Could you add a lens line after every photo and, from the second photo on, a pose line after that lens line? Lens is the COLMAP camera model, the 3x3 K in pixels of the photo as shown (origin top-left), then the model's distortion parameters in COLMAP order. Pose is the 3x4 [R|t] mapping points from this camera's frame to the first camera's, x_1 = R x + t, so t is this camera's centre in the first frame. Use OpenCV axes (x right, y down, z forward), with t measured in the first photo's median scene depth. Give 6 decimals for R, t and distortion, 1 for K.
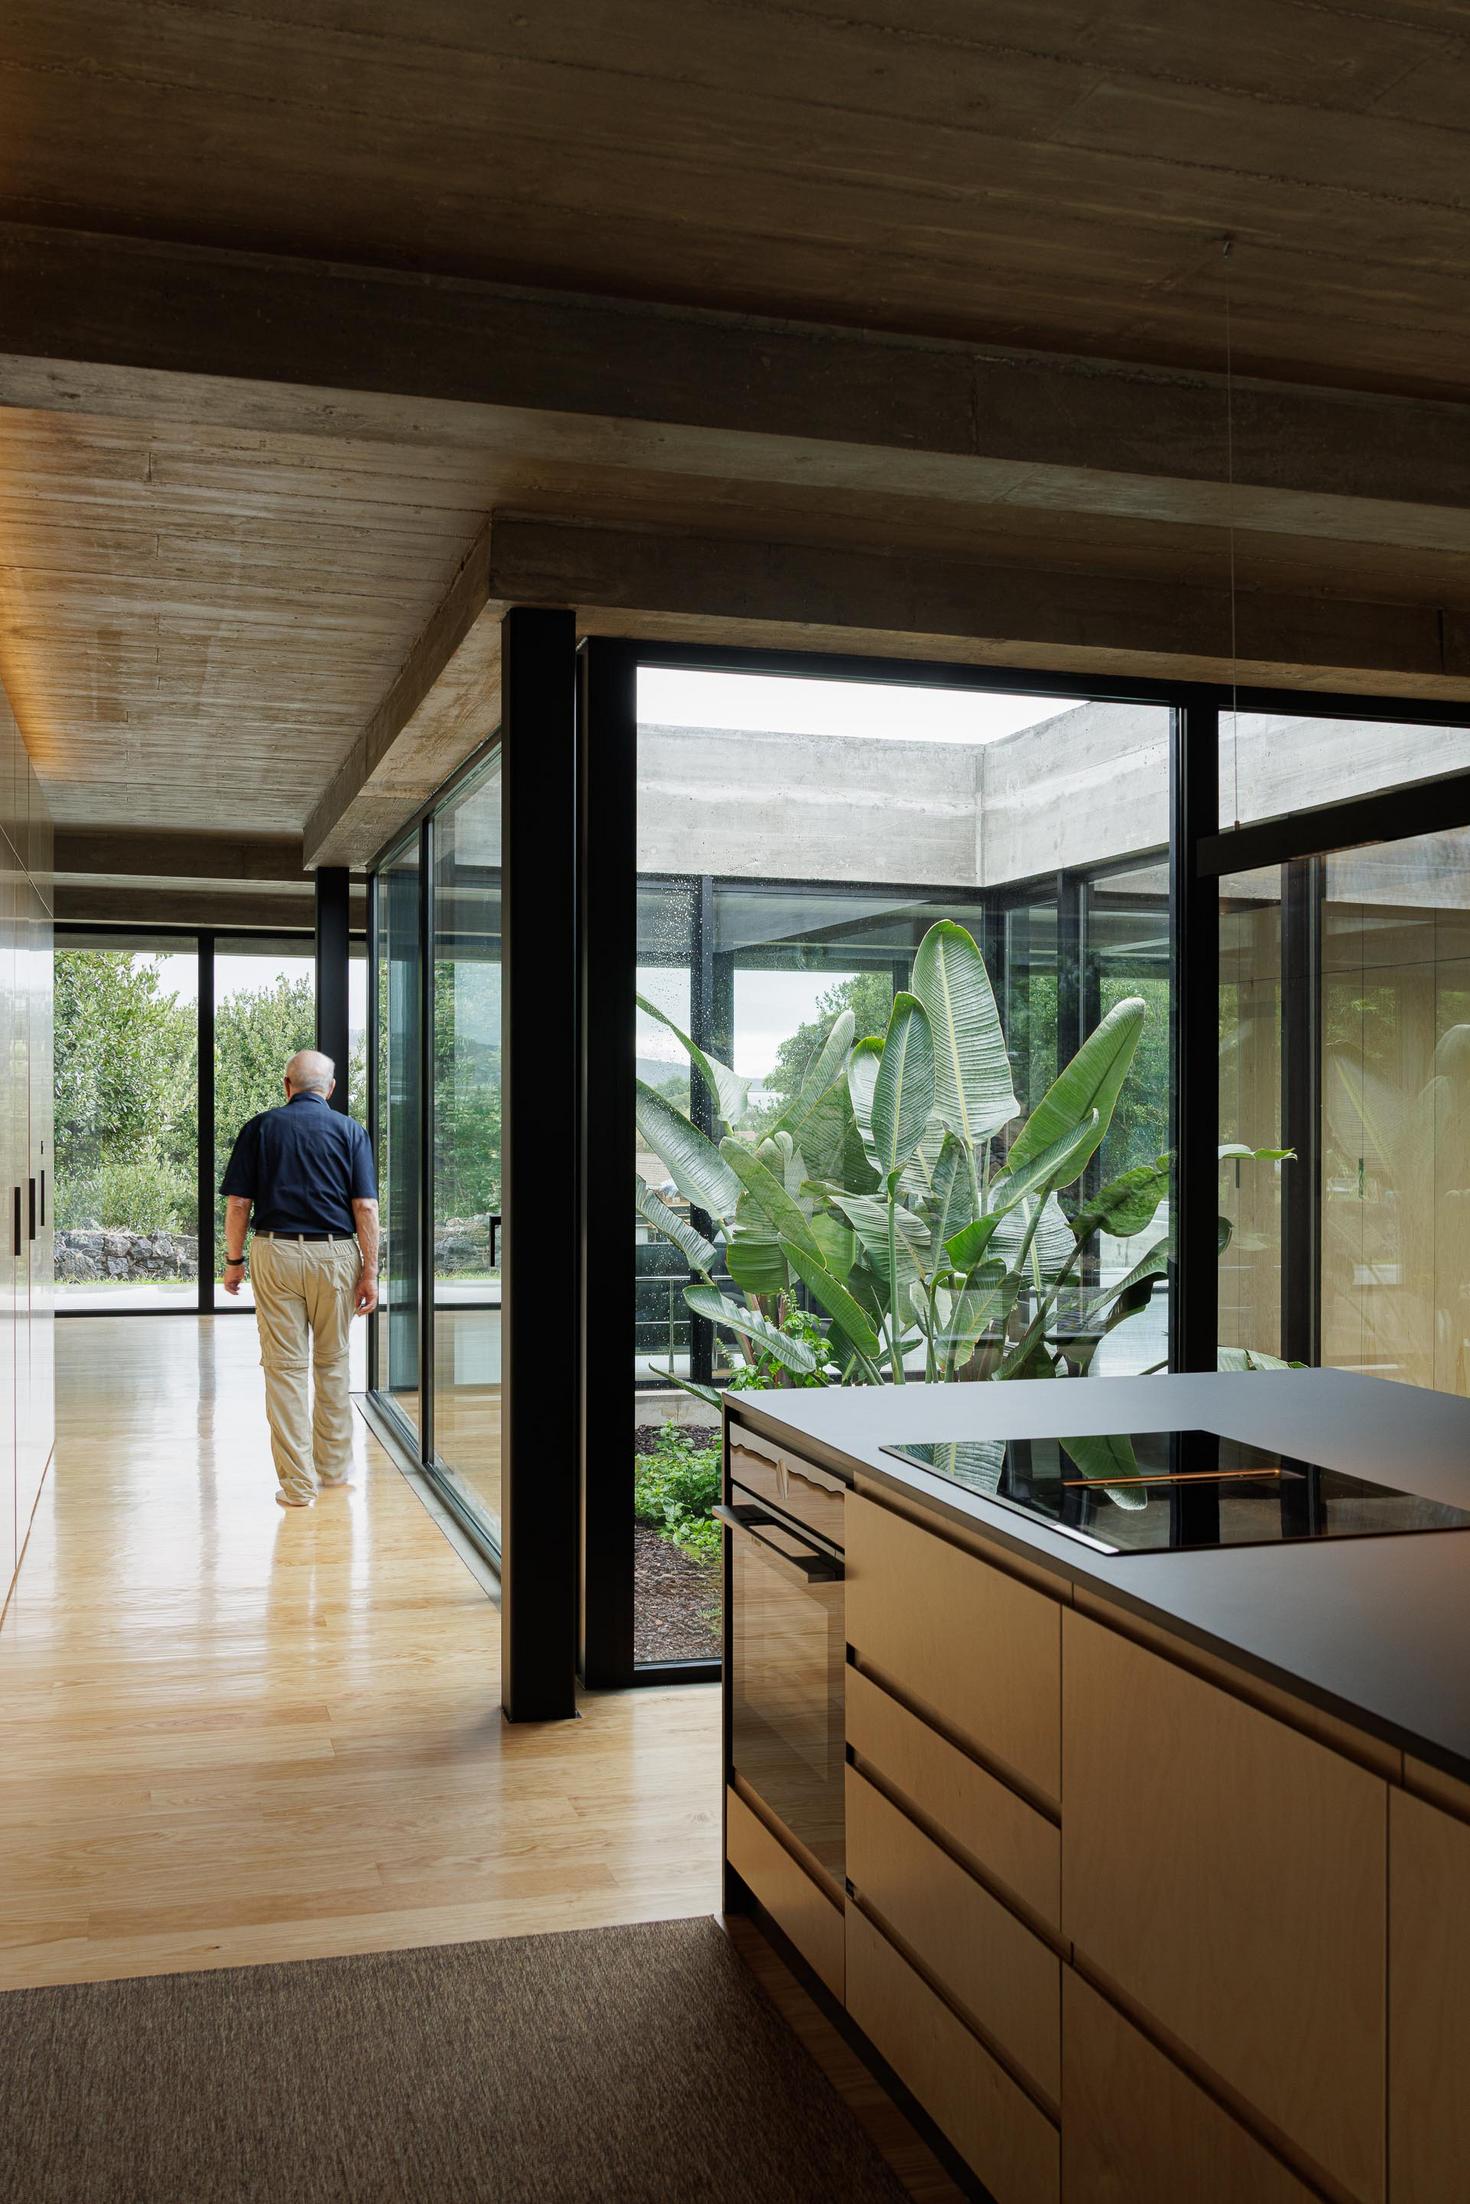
lens RADIAL K [[2043.6, 0, 735.7], [0, 2043.6, 1101.1], [0, 0, 1]] dist [-0.012352, 0.000000]
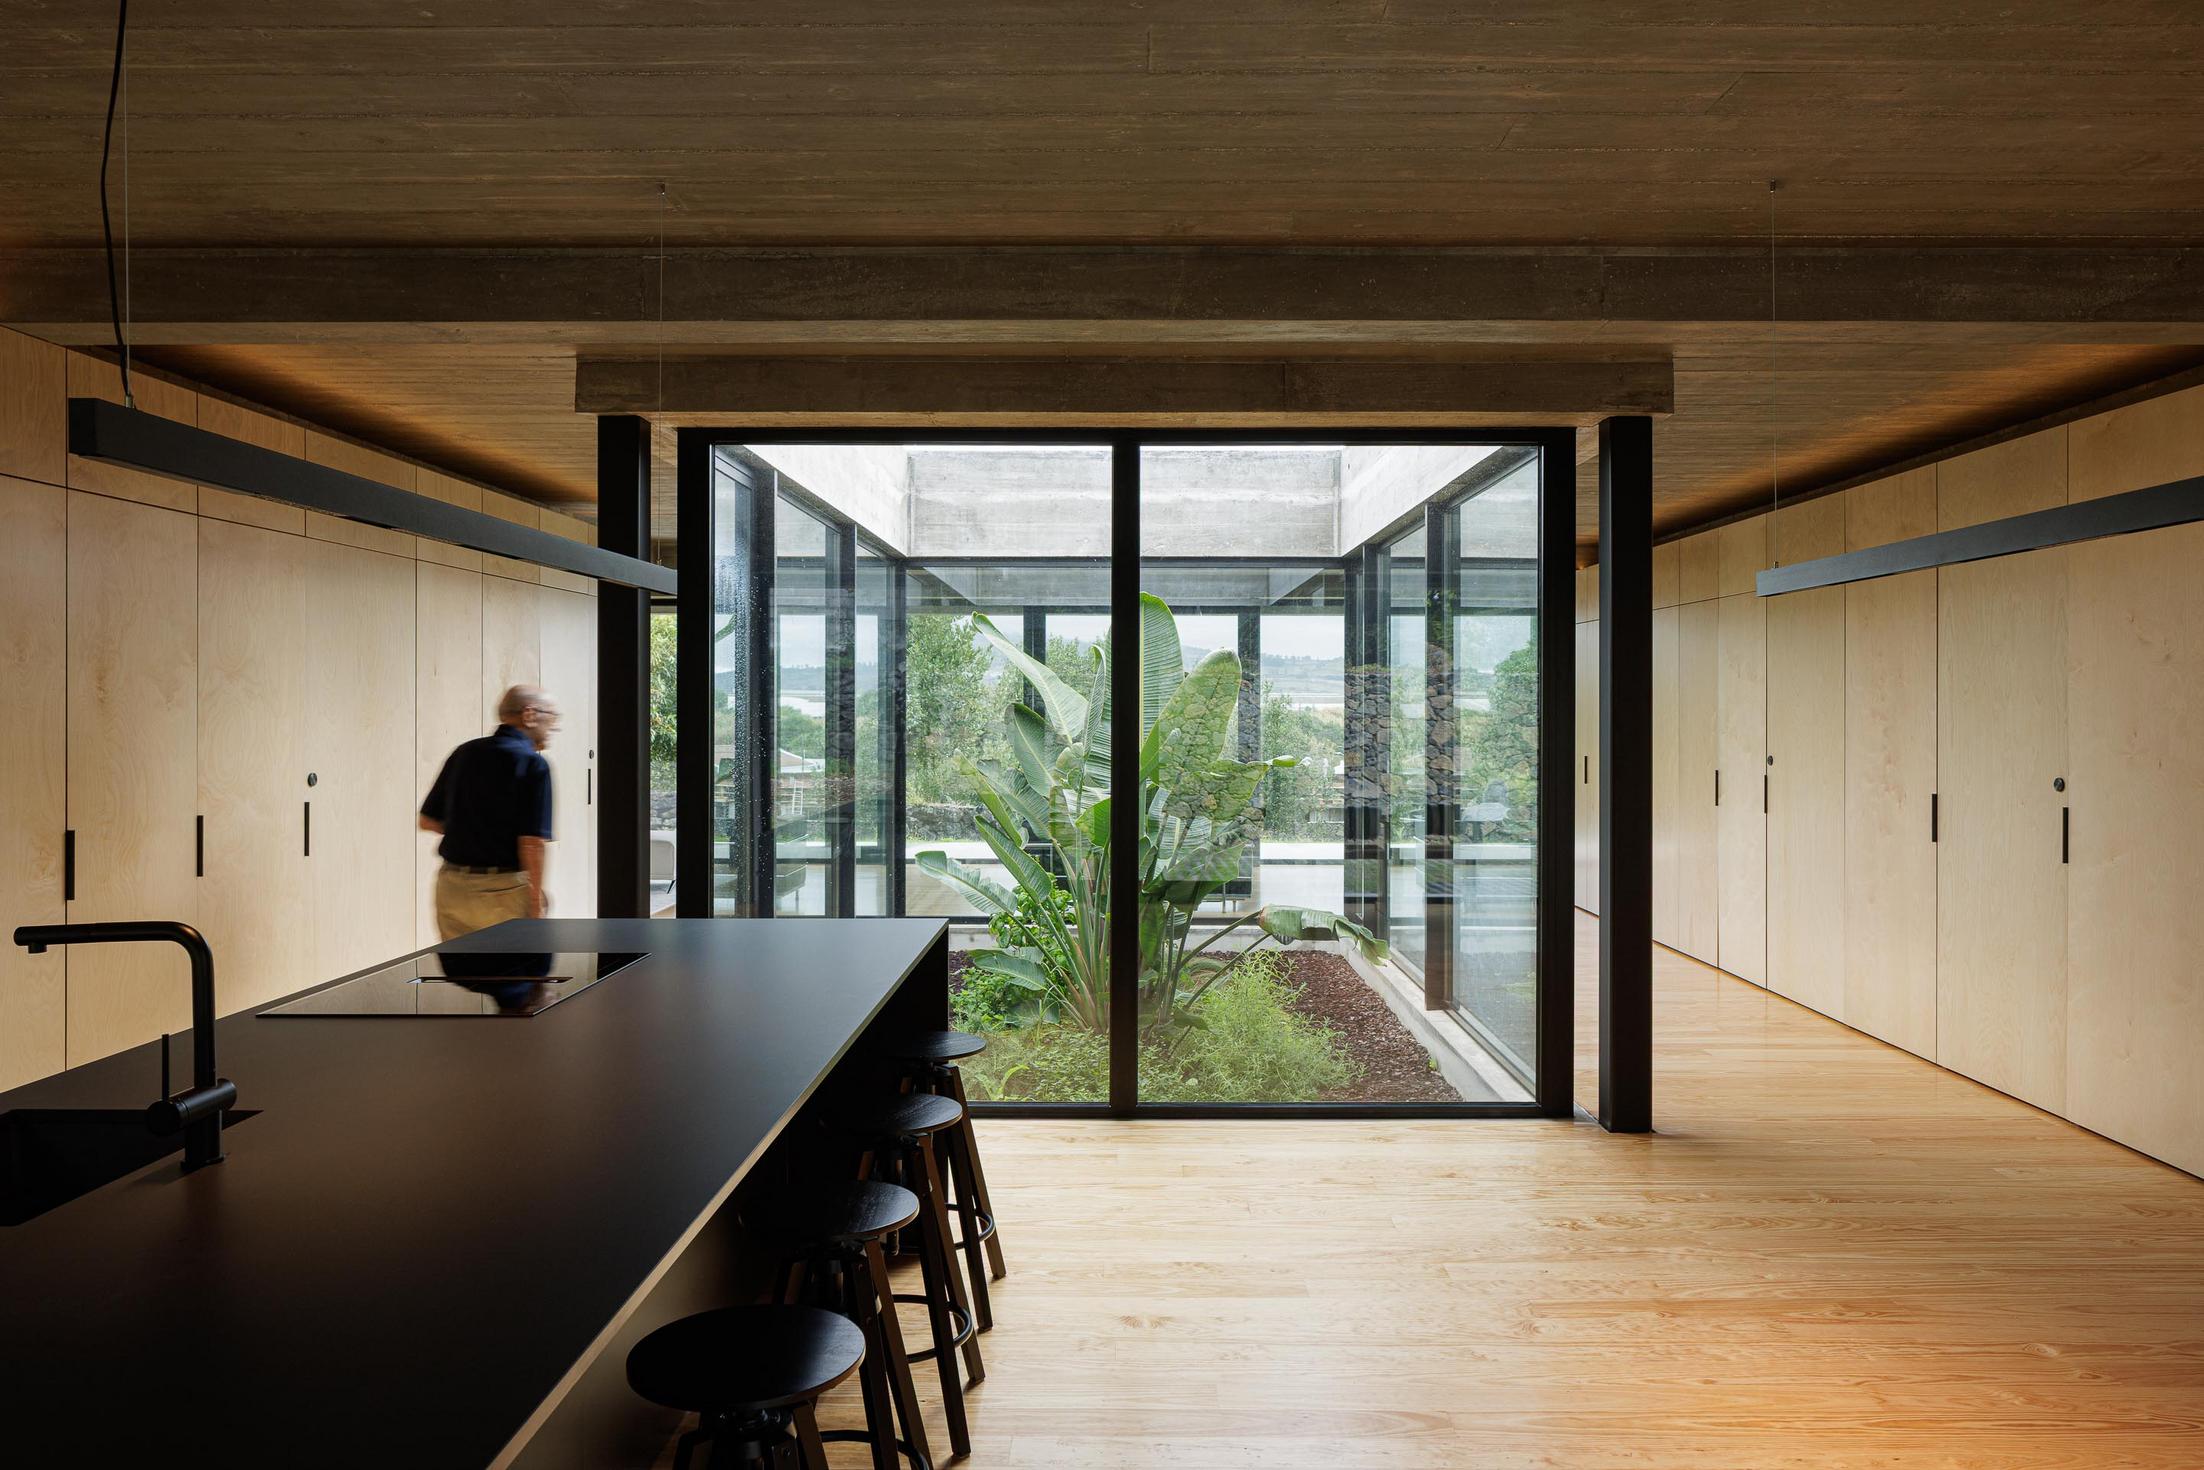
lens RADIAL K [[1519.8, 0, 1103.1], [0, 1519.8, 734.4], [0, 0, 1]] dist [-0.002751, 0.000995]
pose [[0.959050, -0.006830, -0.283155, 0.327841], [0.011456, 0.999827, 0.014687, -0.004970], [0.283006, -0.017329, 0.958962, -0.010131]]
